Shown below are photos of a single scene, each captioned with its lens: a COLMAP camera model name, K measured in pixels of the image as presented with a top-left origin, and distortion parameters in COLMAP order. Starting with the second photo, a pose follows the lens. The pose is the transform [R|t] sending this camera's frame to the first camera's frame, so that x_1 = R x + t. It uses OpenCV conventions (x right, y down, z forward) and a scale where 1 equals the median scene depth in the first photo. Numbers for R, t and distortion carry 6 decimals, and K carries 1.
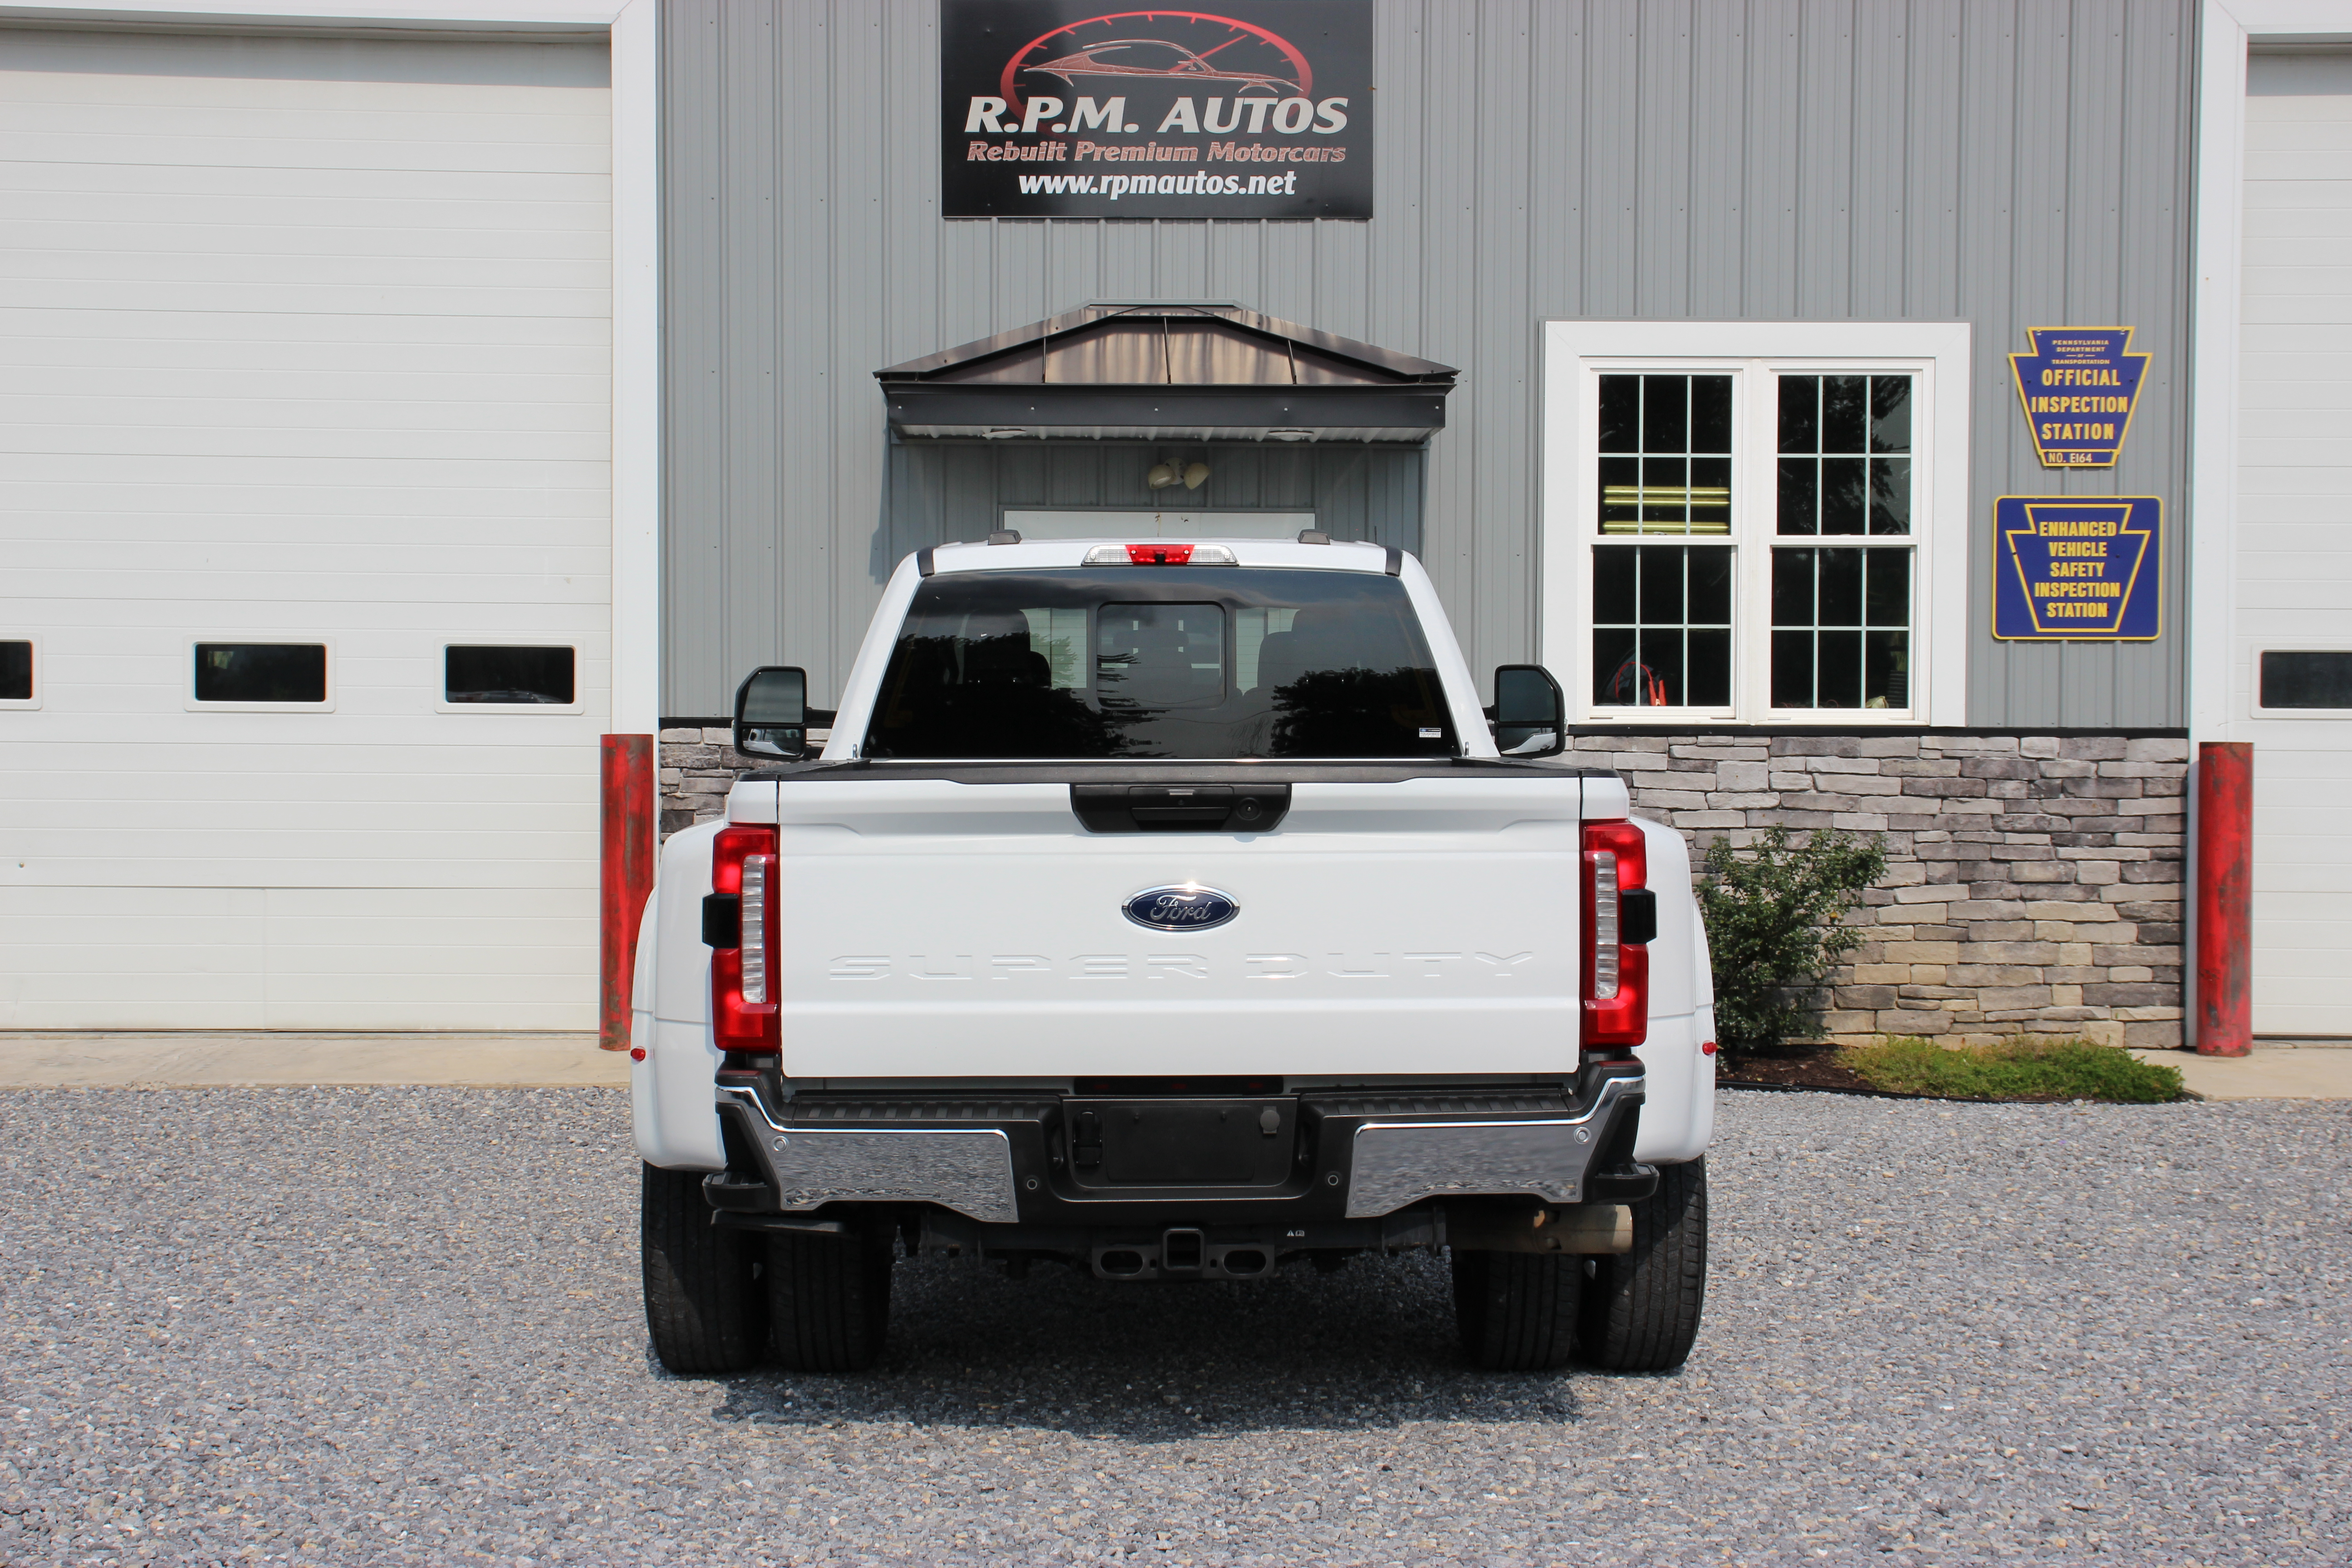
lens RADIAL K [[3414.2, 0, 1167.1], [0, 3414.2, 799.4], [0, 0, 1]] dist [0.021665, 0.399512]
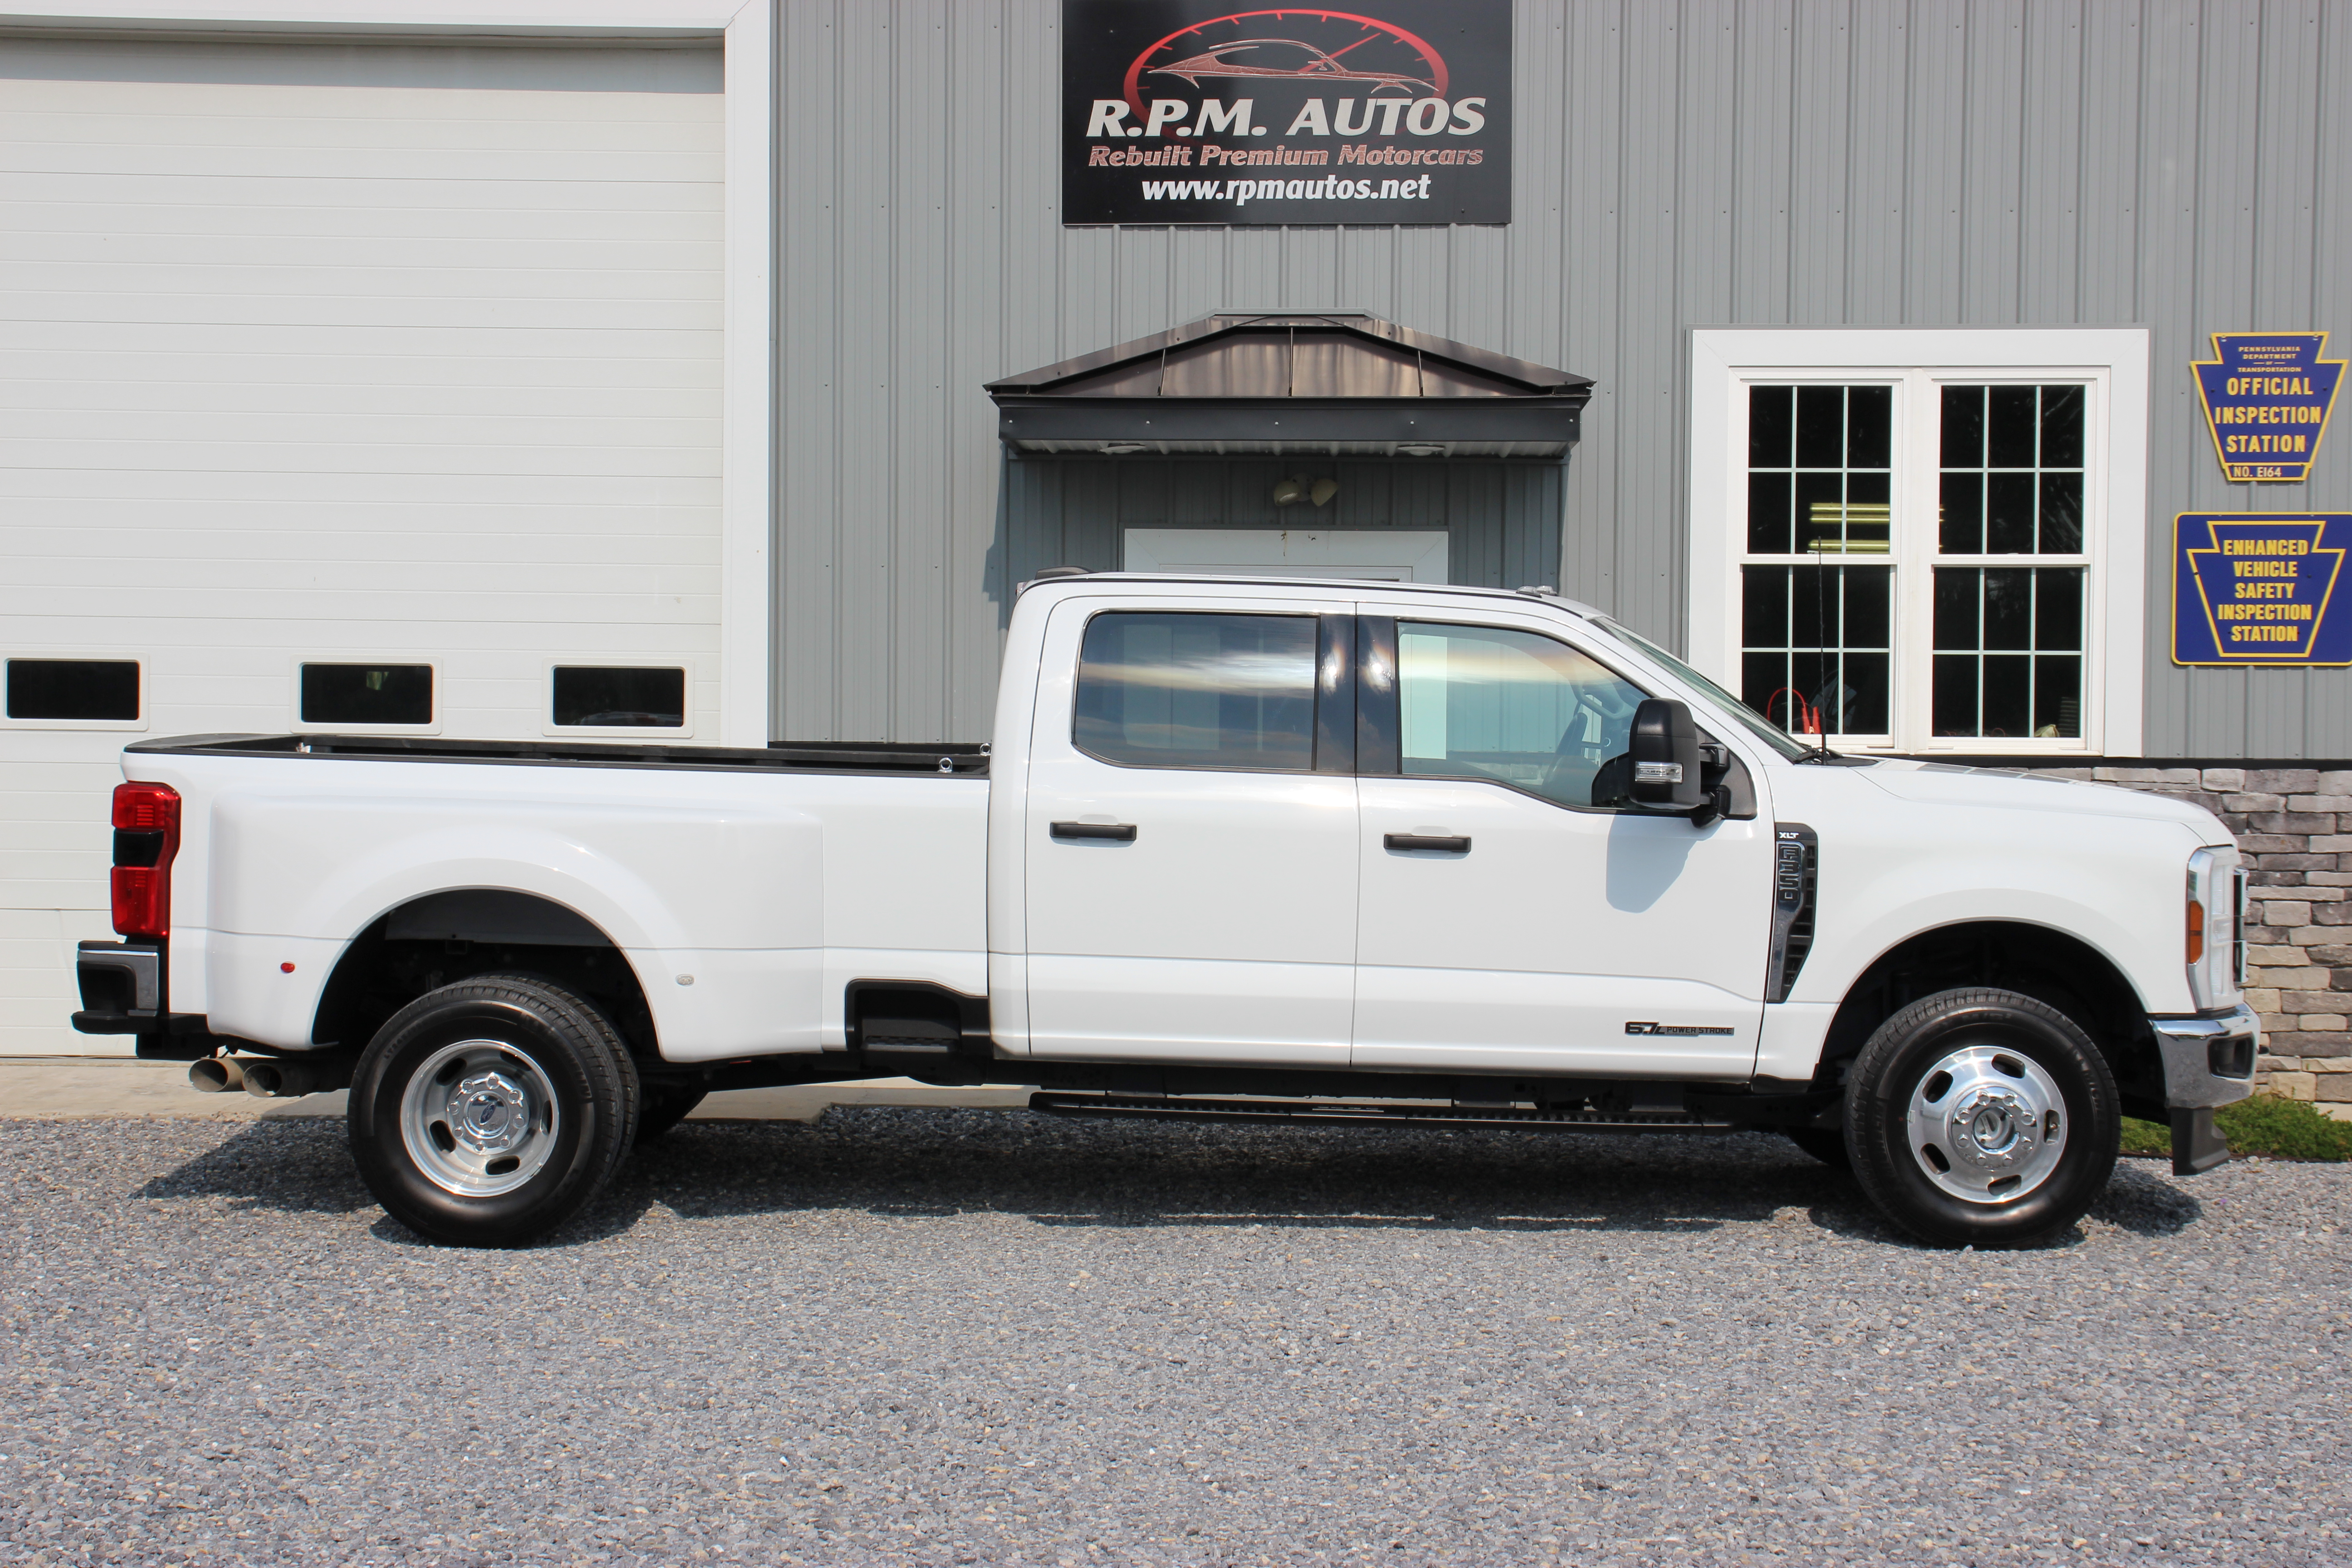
lens RADIAL K [[3509.4, 0, 1163.3], [0, 3509.4, 787.5], [0, 0, 1]] dist [0.022789, 0.479836]
pose [[0.997640, 0.005313, -0.068460, 0.033157], [-0.006046, 0.999927, -0.010503, -0.001178], [0.068399, 0.010892, 0.997599, 0.014640]]
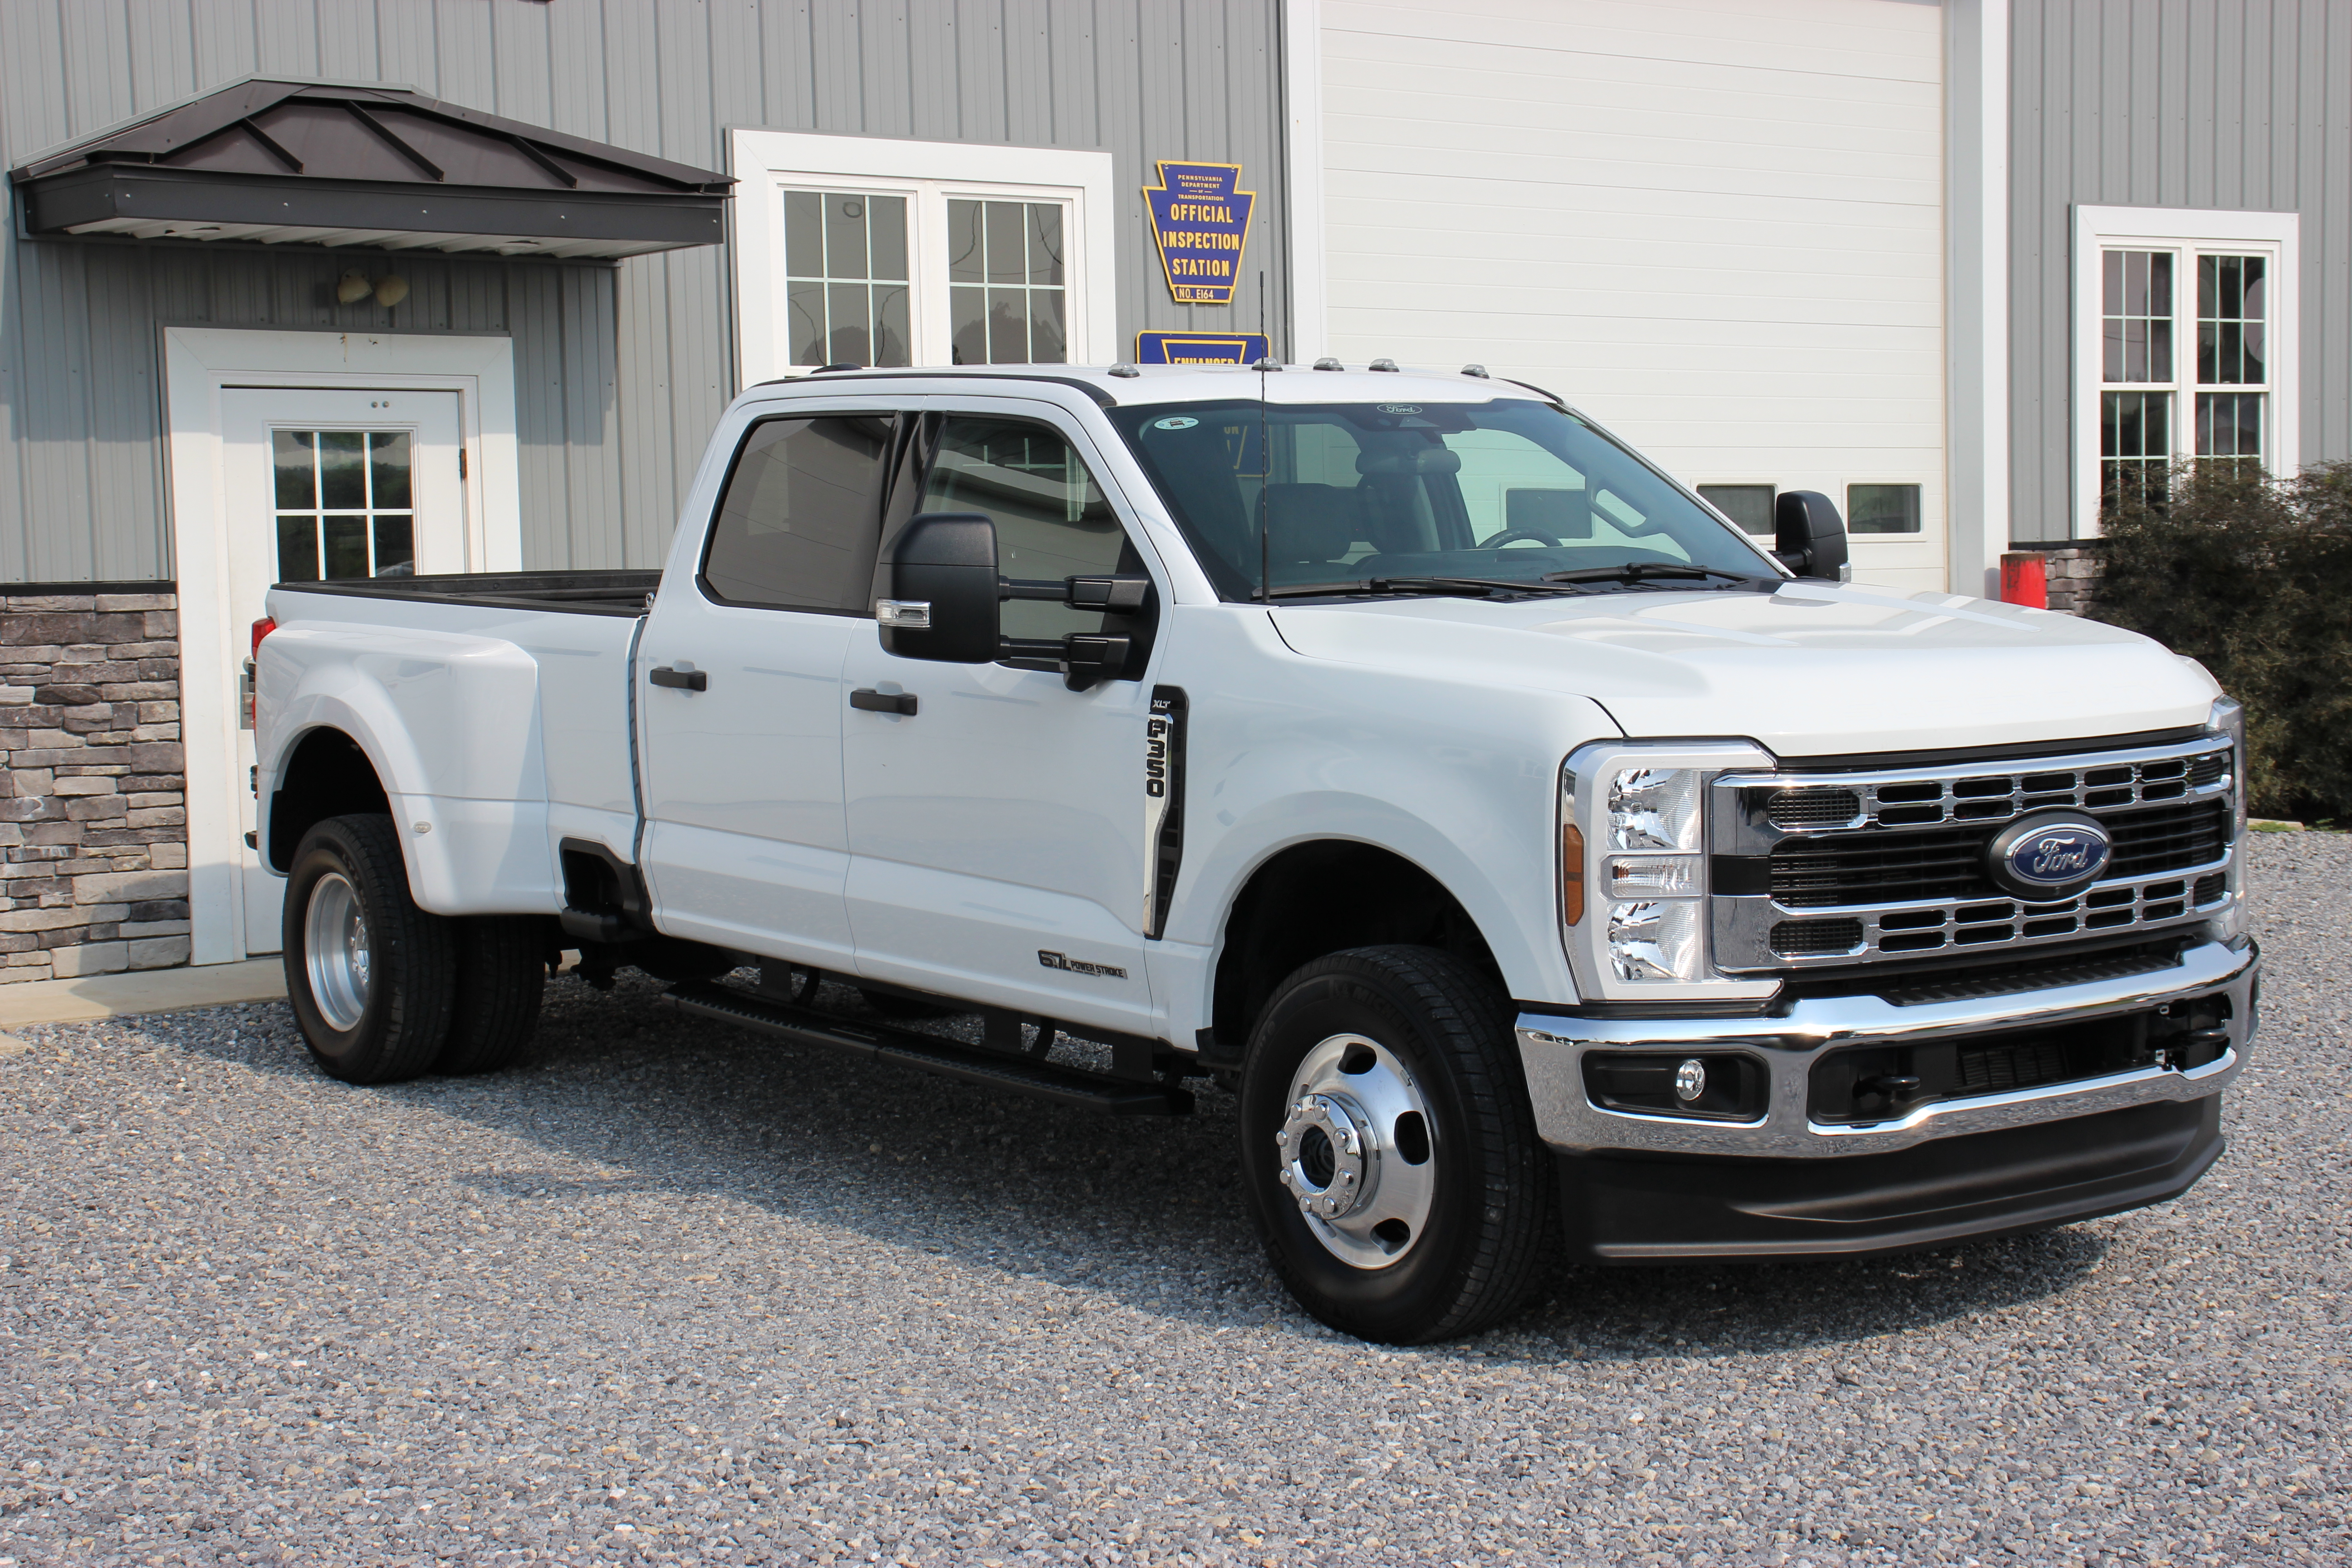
lens RADIAL K [[3582.0, 0, 1182.8], [0, 3582.0, 786.7], [0, 0, 1]] dist [0.040609, 0.490970]
pose [[0.817830, -0.058324, 0.572497, -0.372237], [0.037517, 0.998138, 0.048092, -0.006726], [-0.574236, -0.017853, 0.818495, 0.151287]]
